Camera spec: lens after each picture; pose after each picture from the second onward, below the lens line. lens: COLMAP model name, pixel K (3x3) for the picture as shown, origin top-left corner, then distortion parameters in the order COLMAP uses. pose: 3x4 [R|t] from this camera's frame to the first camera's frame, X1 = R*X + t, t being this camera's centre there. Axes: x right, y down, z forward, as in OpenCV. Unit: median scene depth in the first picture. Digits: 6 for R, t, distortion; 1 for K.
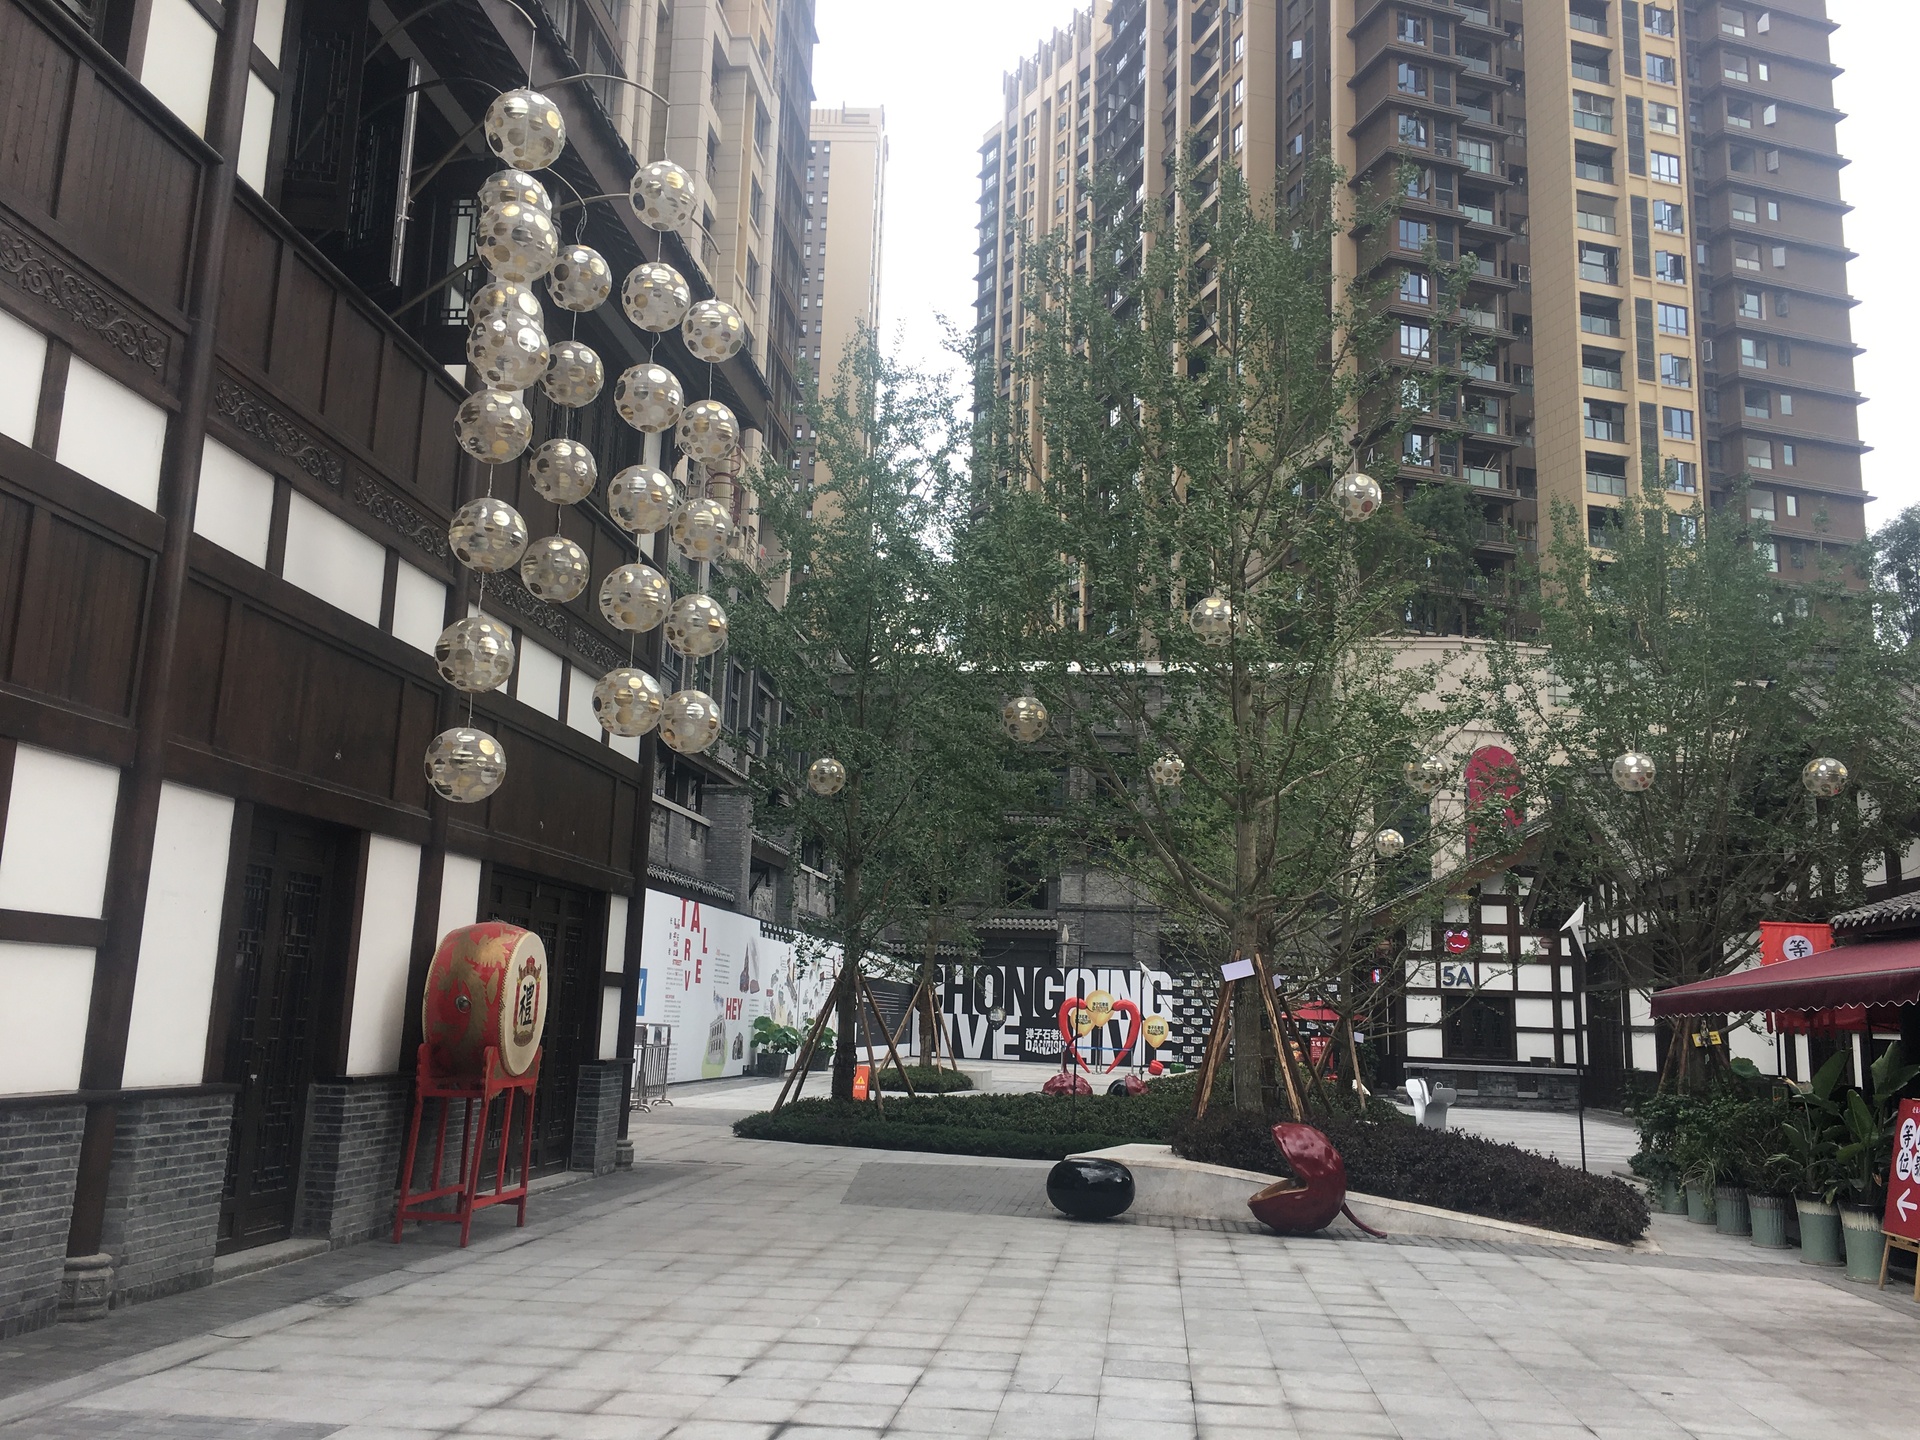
lens RADIAL K [[1613.8, 0, 960.0], [0, 1613.8, 720.0], [0, 0, 1]] dist [-0.001855, -0.002432]
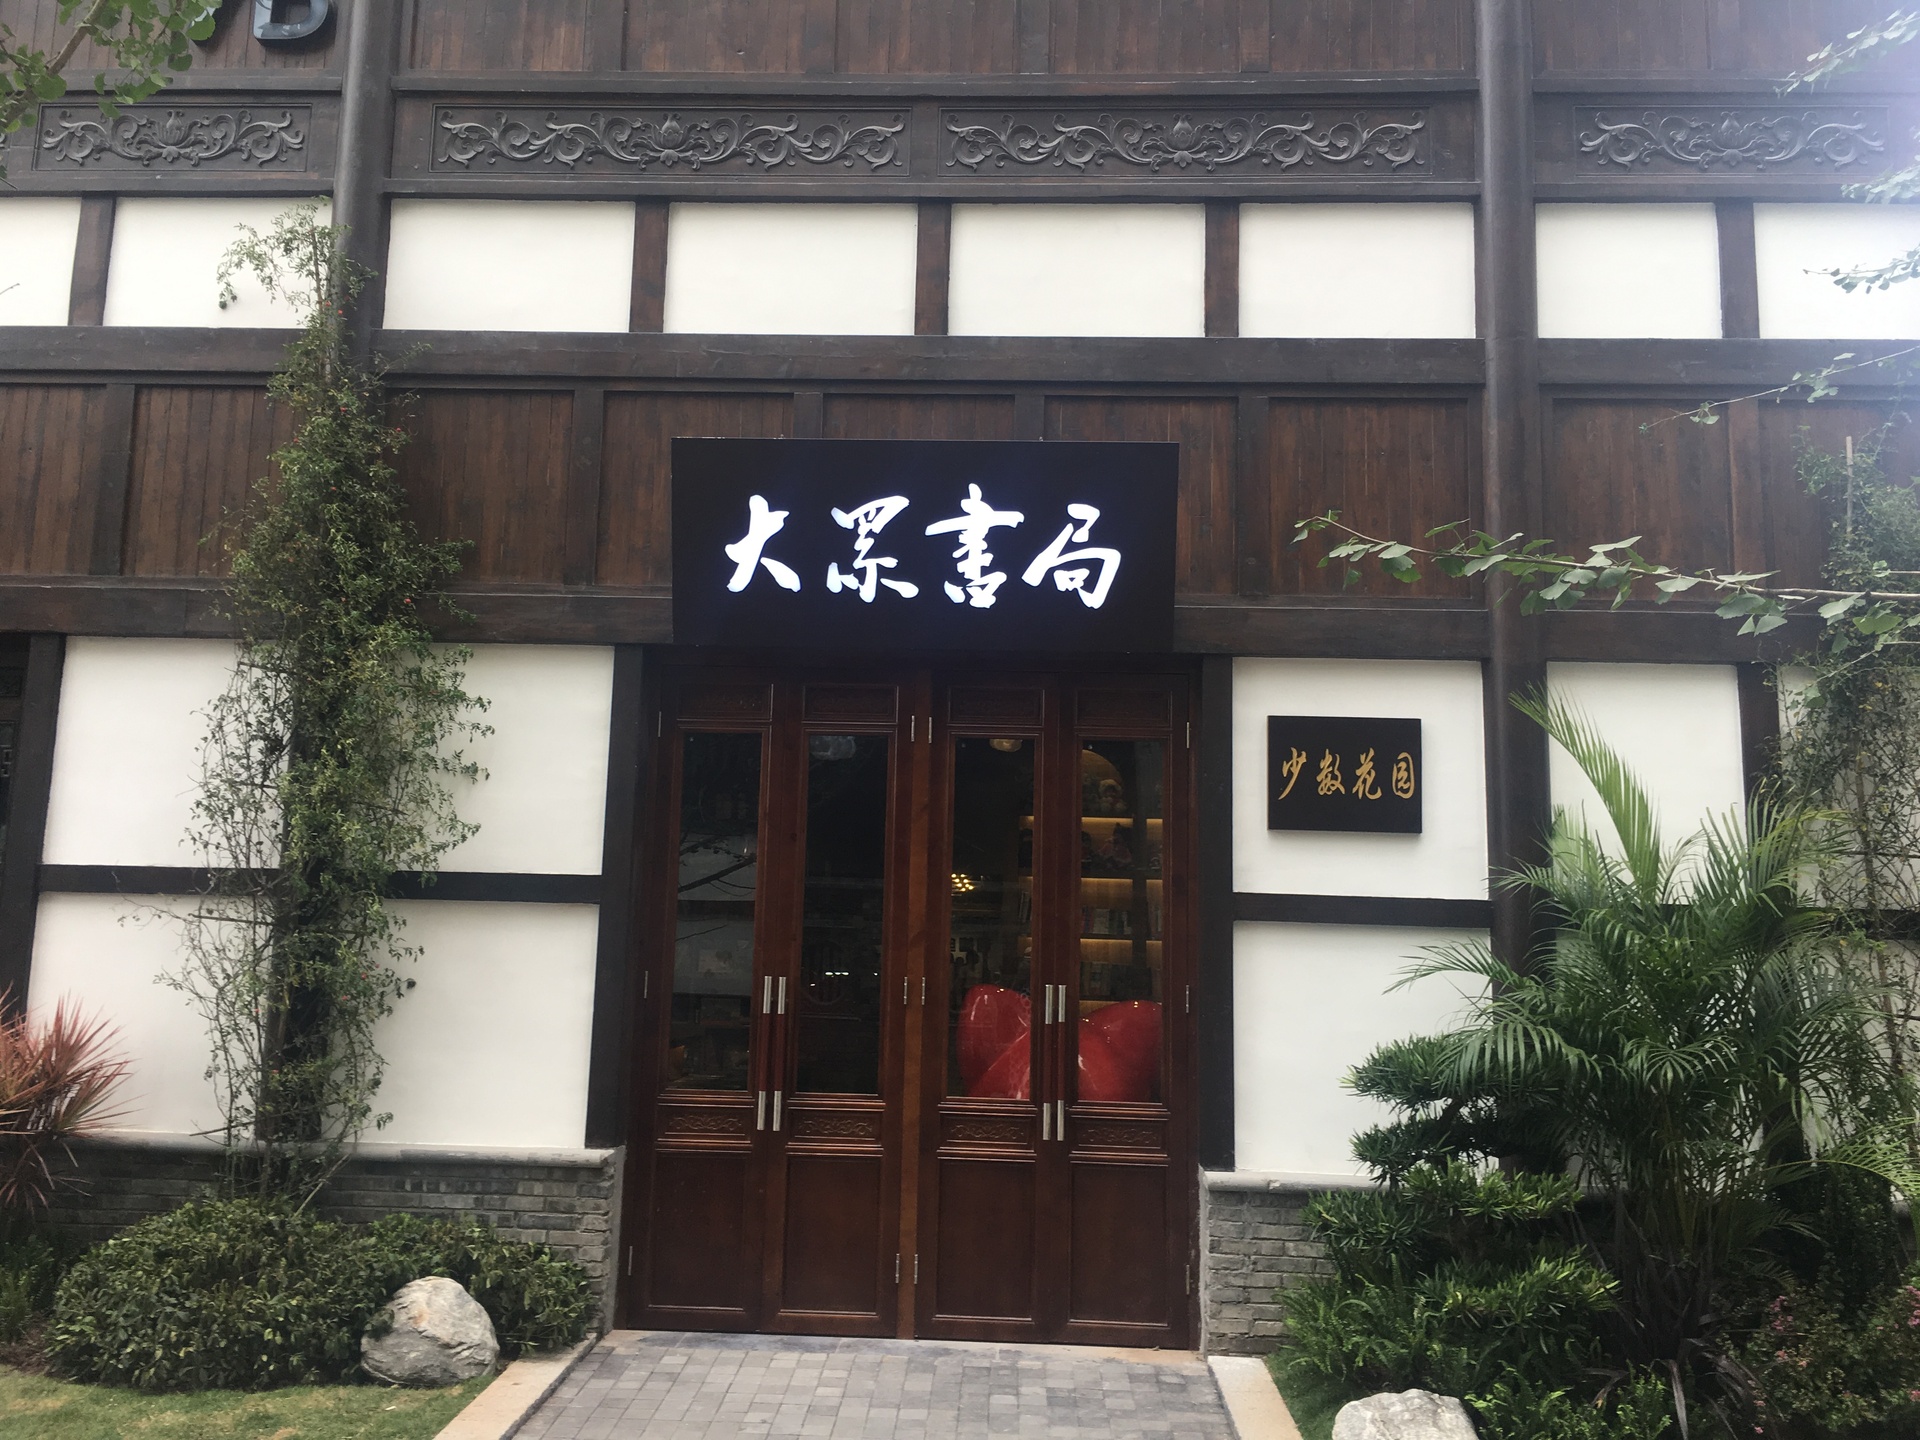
lens RADIAL K [[1613.8, 0, 960.0], [0, 1613.8, 720.0], [0, 0, 1]] dist [-0.001855, -0.002432]
pose [[0.075550, -0.237327, -0.968488, 0.210374], [0.161320, 0.961378, -0.223000, 0.243850], [0.984006, -0.139389, 0.110918, 1.050747]]
